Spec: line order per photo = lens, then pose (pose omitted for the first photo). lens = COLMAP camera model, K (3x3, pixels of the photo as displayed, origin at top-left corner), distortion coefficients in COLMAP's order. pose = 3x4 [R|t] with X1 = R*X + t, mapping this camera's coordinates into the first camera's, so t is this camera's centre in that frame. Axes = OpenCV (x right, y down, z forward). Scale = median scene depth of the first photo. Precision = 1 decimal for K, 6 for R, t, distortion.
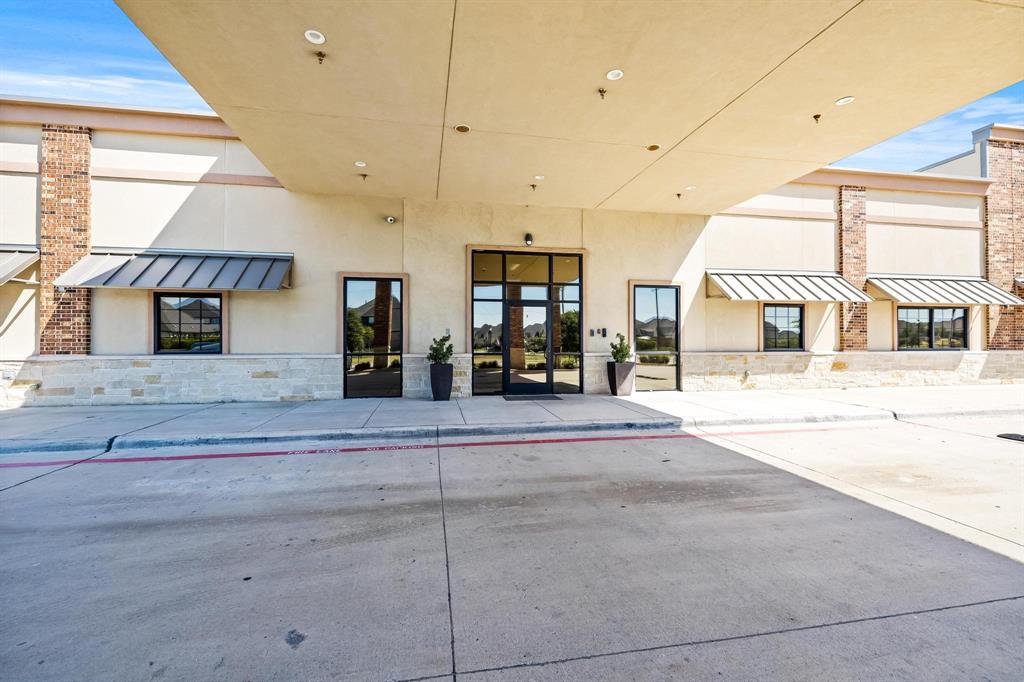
lens RADIAL K [[434.5, 0, 506.0], [0, 434.5, 340.5], [0, 0, 1]] dist [0.006372, -0.000606]
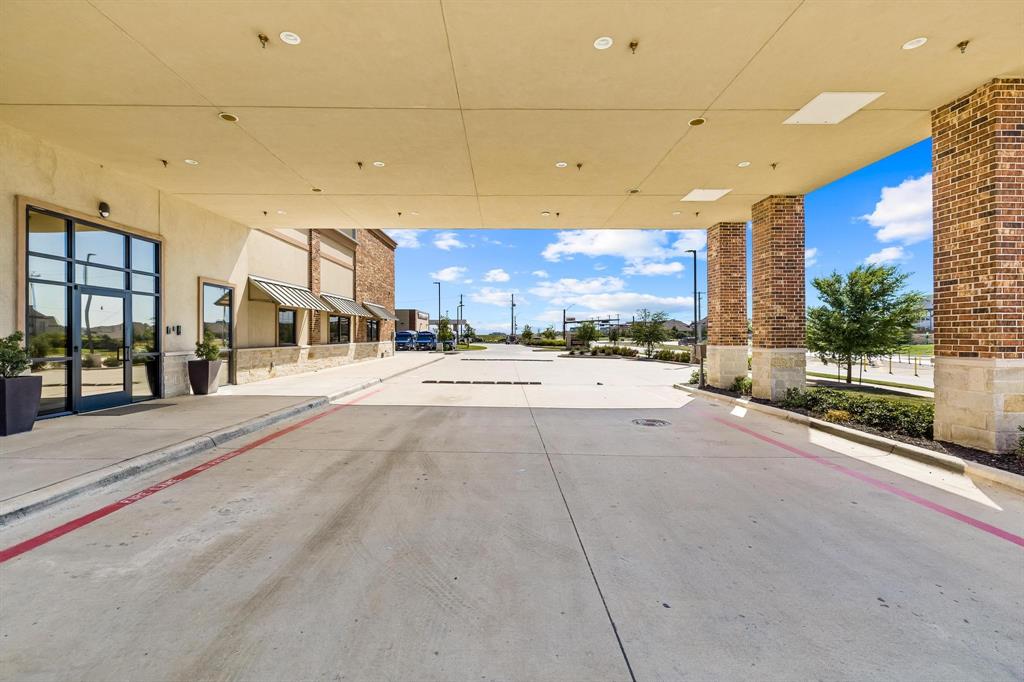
lens RADIAL K [[434.5, 0, 511.6], [0, 434.5, 334.0], [0, 0, 1]] dist [0.006372, -0.000606]
pose [[0.171241, 0.002259, 0.985227, -0.603790], [0.003585, 0.999989, -0.002916, -0.004736], [-0.985223, 0.004031, 0.171231, 0.147937]]
